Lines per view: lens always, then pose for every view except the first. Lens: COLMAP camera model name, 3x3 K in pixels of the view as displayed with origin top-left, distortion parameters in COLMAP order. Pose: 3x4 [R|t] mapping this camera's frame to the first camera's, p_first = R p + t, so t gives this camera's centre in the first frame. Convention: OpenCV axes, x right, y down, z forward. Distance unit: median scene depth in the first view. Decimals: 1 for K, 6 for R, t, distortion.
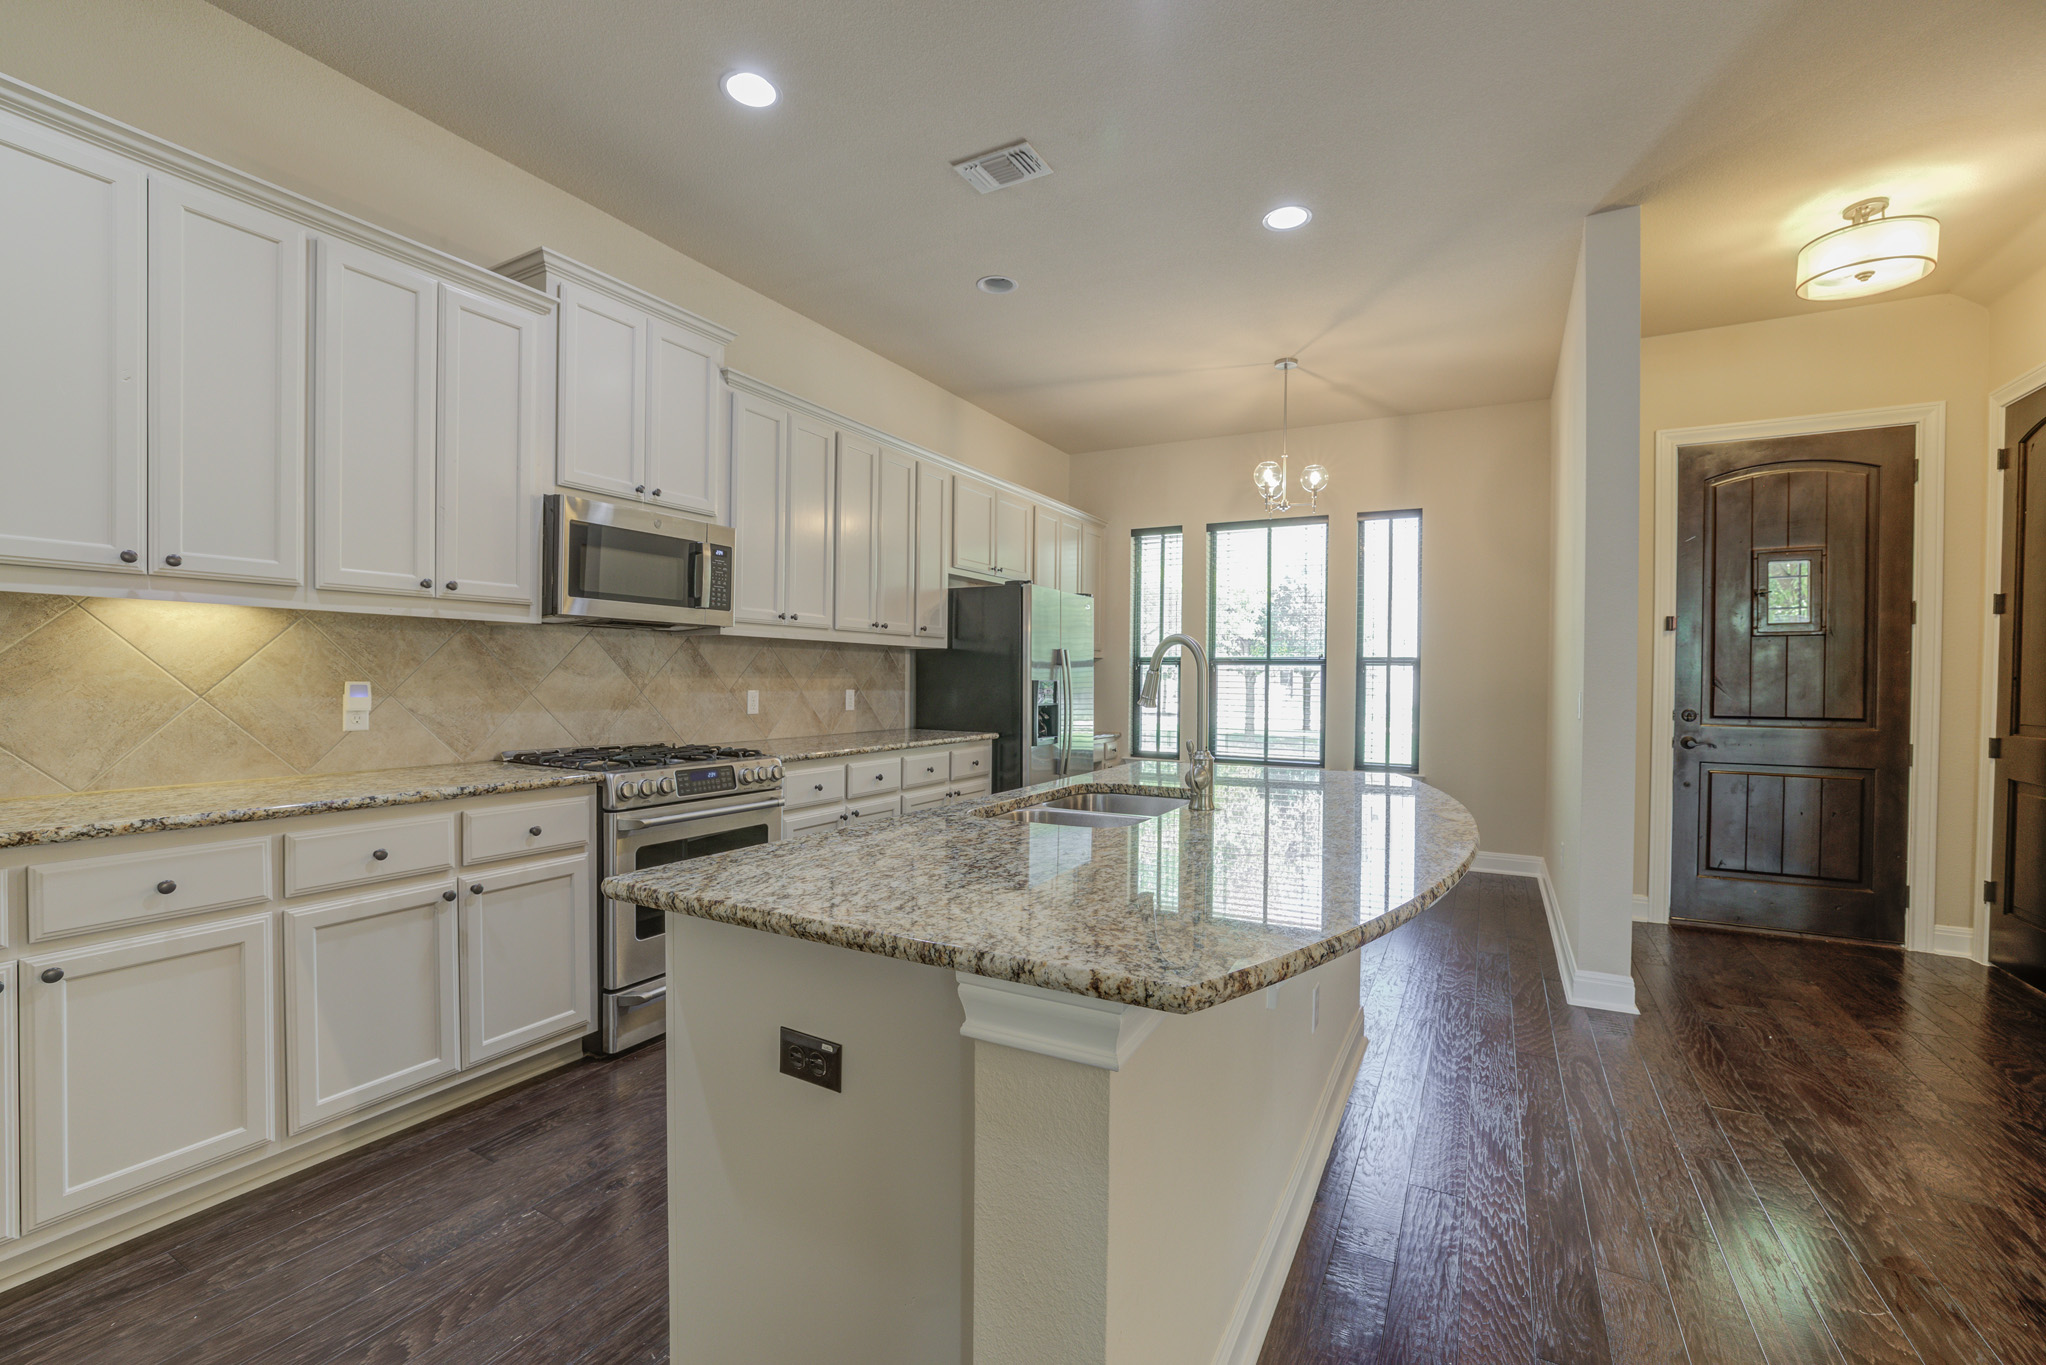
lens RADIAL K [[871.1, 0, 1017.7], [0, 871.1, 686.6], [0, 0, 1]] dist [-0.048329, 0.018159]
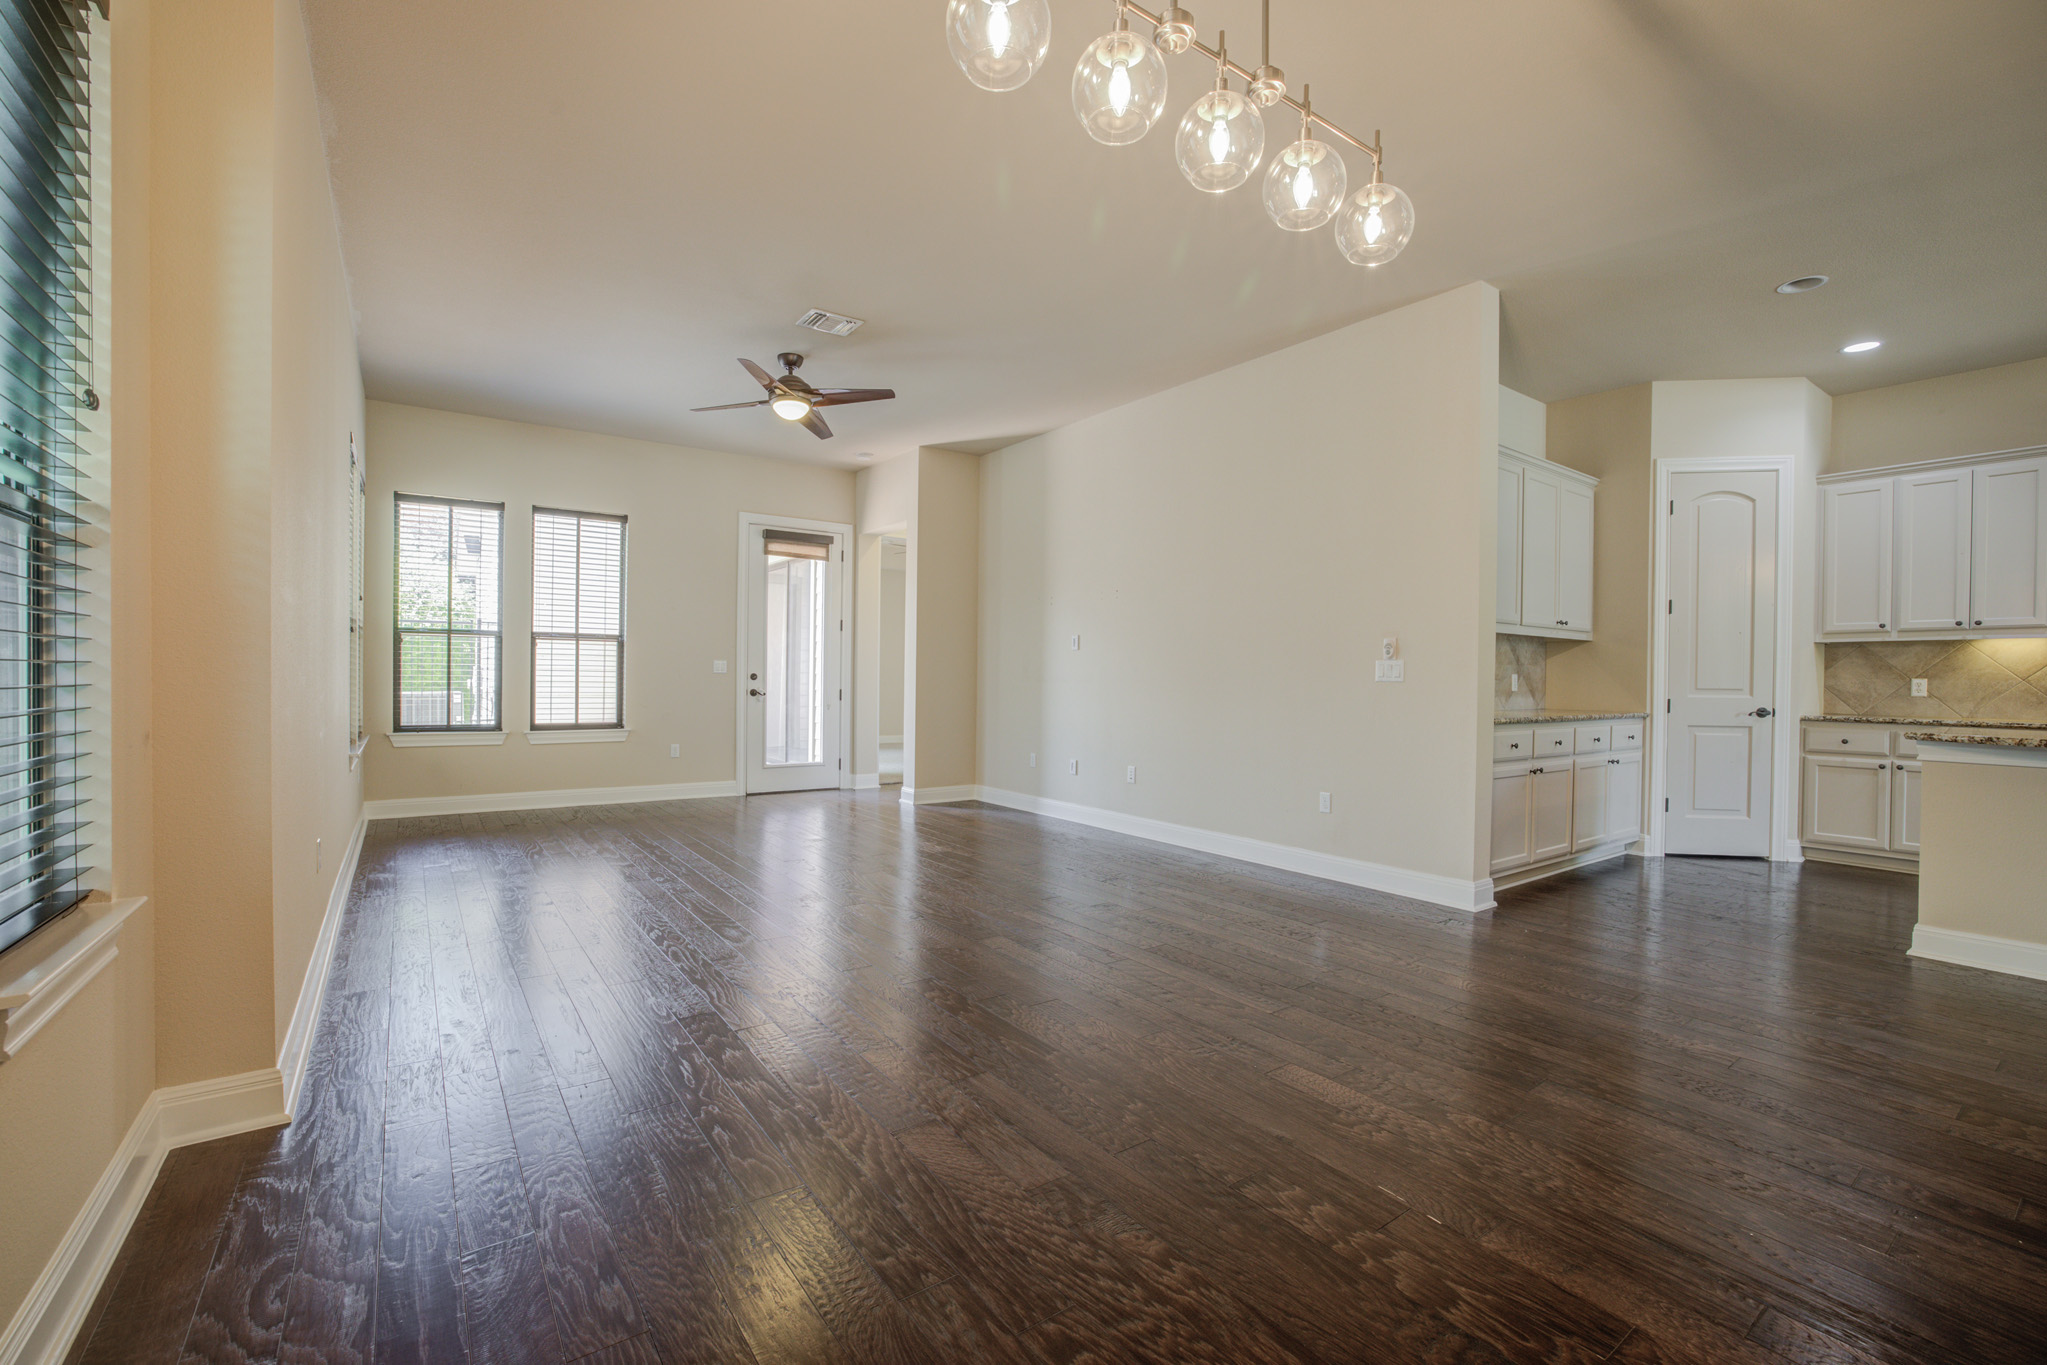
lens RADIAL K [[871.5, 0, 1018.2], [0, 871.5, 686.6], [0, 0, 1]] dist [-0.048329, 0.018159]
pose [[-0.431650, -0.006665, -0.902017, 1.230123], [-0.028002, 0.999590, 0.006015, 0.051215], [0.901607, 0.027855, -0.431659, -0.232277]]
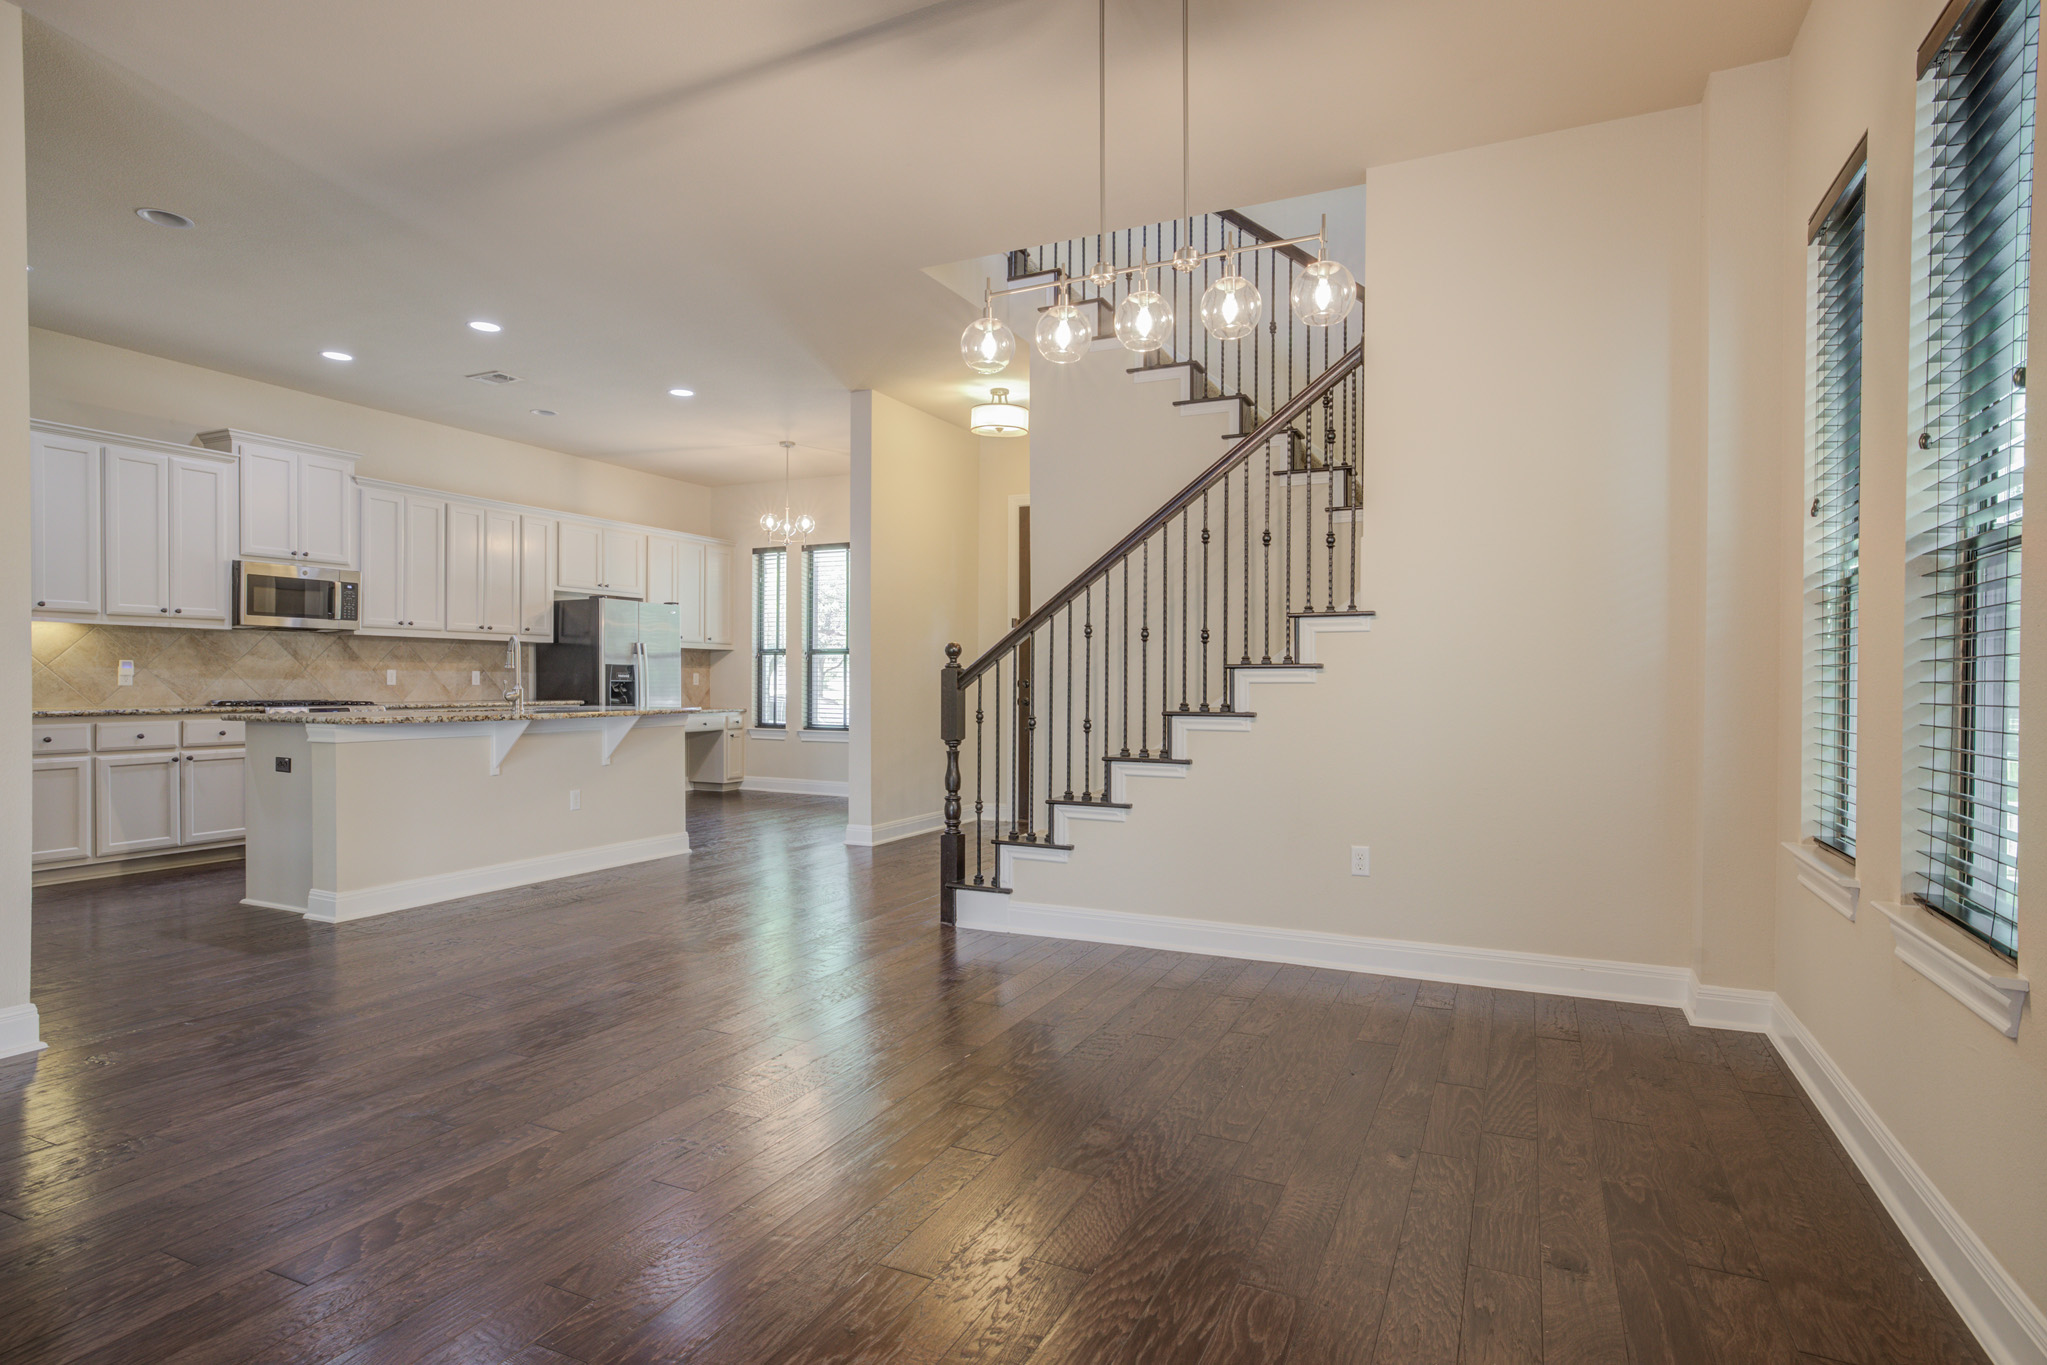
lens RADIAL K [[1073.8, 0, 1020.7], [0, 1073.8, 684.6], [0, 0, 1]] dist [-0.022028, 0.016999]
pose [[0.998003, -0.007430, 0.062723, 0.727377], [0.007833, 0.999950, -0.006193, 0.053365], [-0.062674, 0.006672, 0.998012, -1.020766]]
